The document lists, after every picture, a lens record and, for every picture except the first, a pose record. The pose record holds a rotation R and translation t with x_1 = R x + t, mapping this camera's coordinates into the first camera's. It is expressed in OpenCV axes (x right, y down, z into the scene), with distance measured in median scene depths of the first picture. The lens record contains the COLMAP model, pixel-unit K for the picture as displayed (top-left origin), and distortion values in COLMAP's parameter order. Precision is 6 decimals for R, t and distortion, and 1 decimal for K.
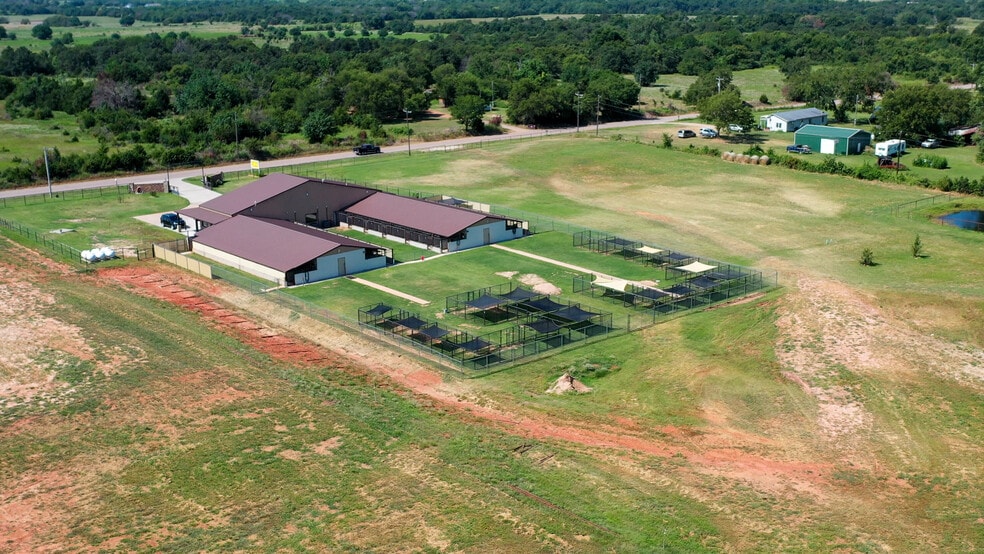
lens RADIAL K [[1108.5, 0, 491.9], [0, 1108.5, 276.3], [0, 0, 1]] dist [-0.002553, 0.000000]
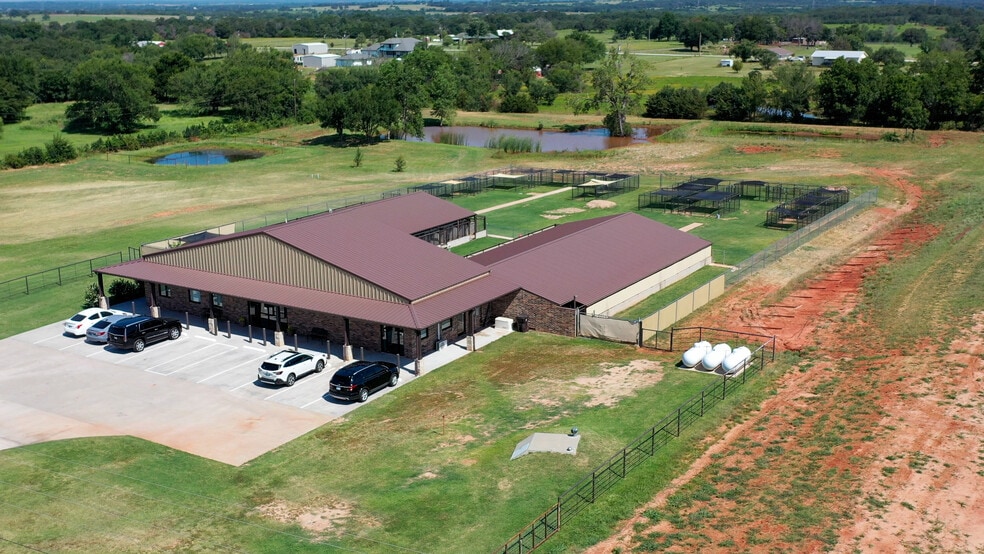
lens RADIAL K [[1108.5, 0, 492.0], [0, 1108.5, 276.4], [0, 0, 1]] dist [-0.002553, 0.000000]
pose [[-0.273426, -0.218766, 0.936686, -0.836269], [0.264524, 0.919146, 0.291886, -0.236598], [-0.924806, 0.327585, -0.193450, 1.269159]]
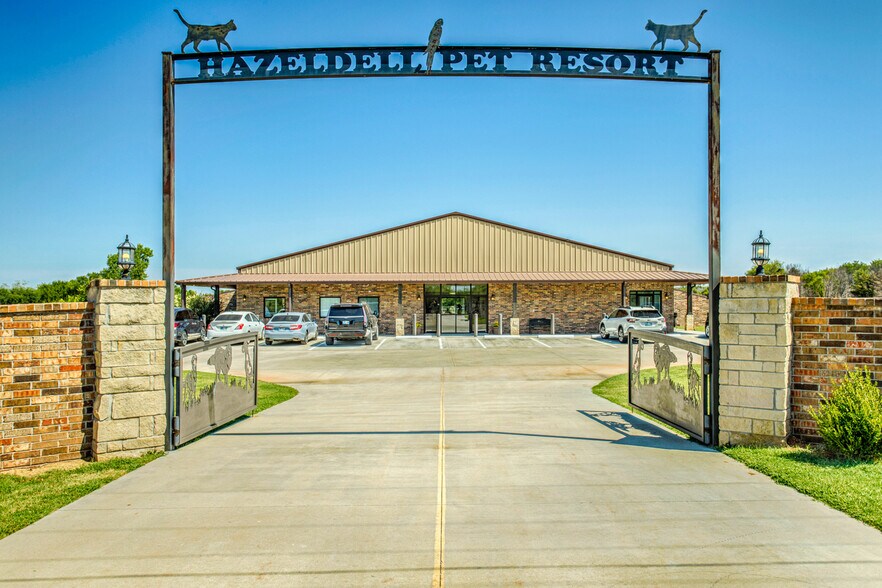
lens RADIAL K [[685.6, 0, 440.8], [0, 685.6, 302.2], [0, 0, 1]] dist [0.013047, 0.001008]
pose [[-0.752815, 0.016025, 0.658037, -0.441350], [0.185583, 0.964314, 0.188829, -0.138652], [-0.631529, 0.264274, -0.728924, 1.497624]]
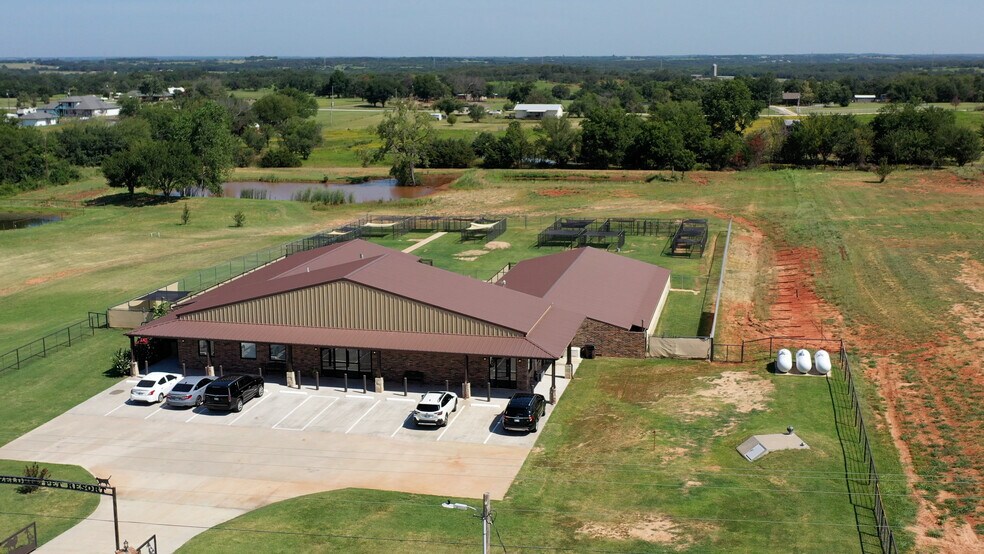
lens RADIAL K [[1108.5, 0, 490.7], [0, 1108.5, 279.4], [0, 0, 1]] dist [-0.002553, 0.000000]
pose [[-0.573830, -0.146700, 0.805729, -0.754248], [0.226377, 0.917082, 0.328197, -0.289905], [-0.787066, 0.370728, -0.493040, 1.484320]]
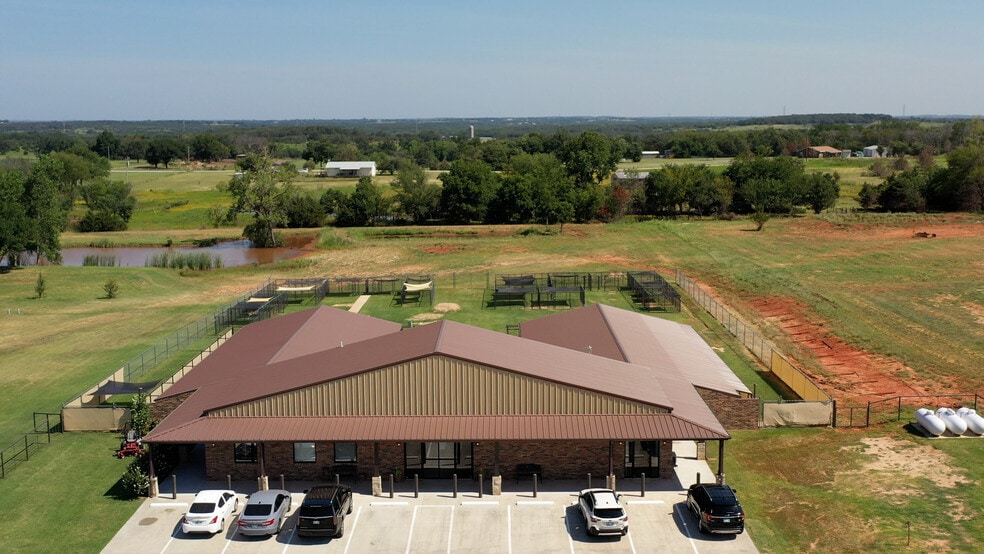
lens RADIAL K [[1108.5, 0, 492.0], [0, 1108.5, 278.3], [0, 0, 1]] dist [-0.002553, 0.000000]
pose [[-0.742336, -0.078582, 0.665403, -0.563752], [0.191107, 0.927015, 0.322680, -0.289769], [-0.642195, 0.366700, -0.673139, 1.541583]]
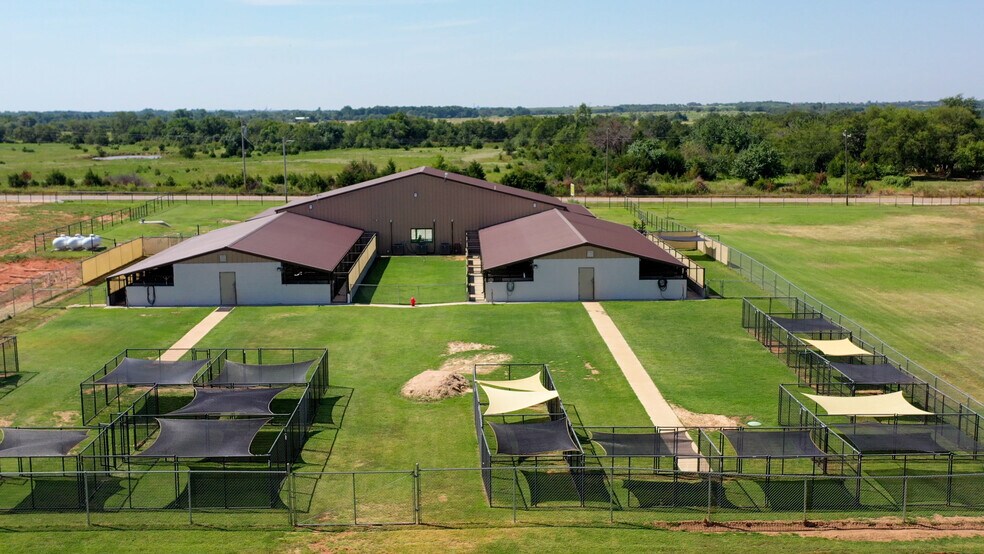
lens RADIAL K [[1108.5, 0, 493.0], [0, 1108.5, 279.9], [0, 0, 1]] dist [-0.002553, 0.000000]
pose [[0.766207, 0.102987, -0.634287, 0.308513], [-0.166456, 0.985191, -0.041113, -0.012416], [0.620660, 0.137082, 0.772004, 0.681253]]
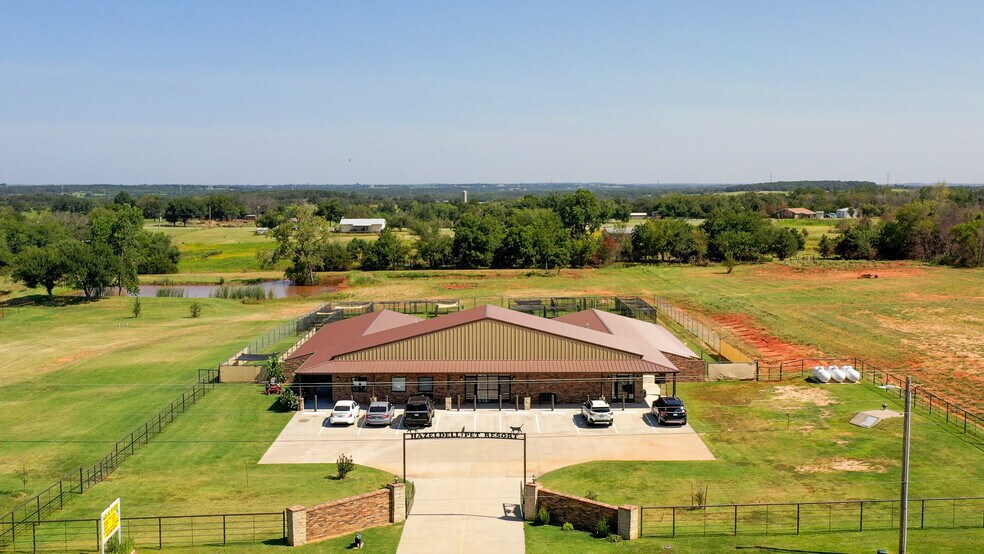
lens RADIAL K [[1108.5, 0, 490.5], [0, 1108.5, 275.1], [0, 0, 1]] dist [-0.002553, 0.000000]
pose [[-0.746752, -0.040393, 0.663875, -0.705187], [0.185366, 0.945965, 0.266064, -0.327359], [-0.638749, 0.321744, -0.698914, 1.733748]]
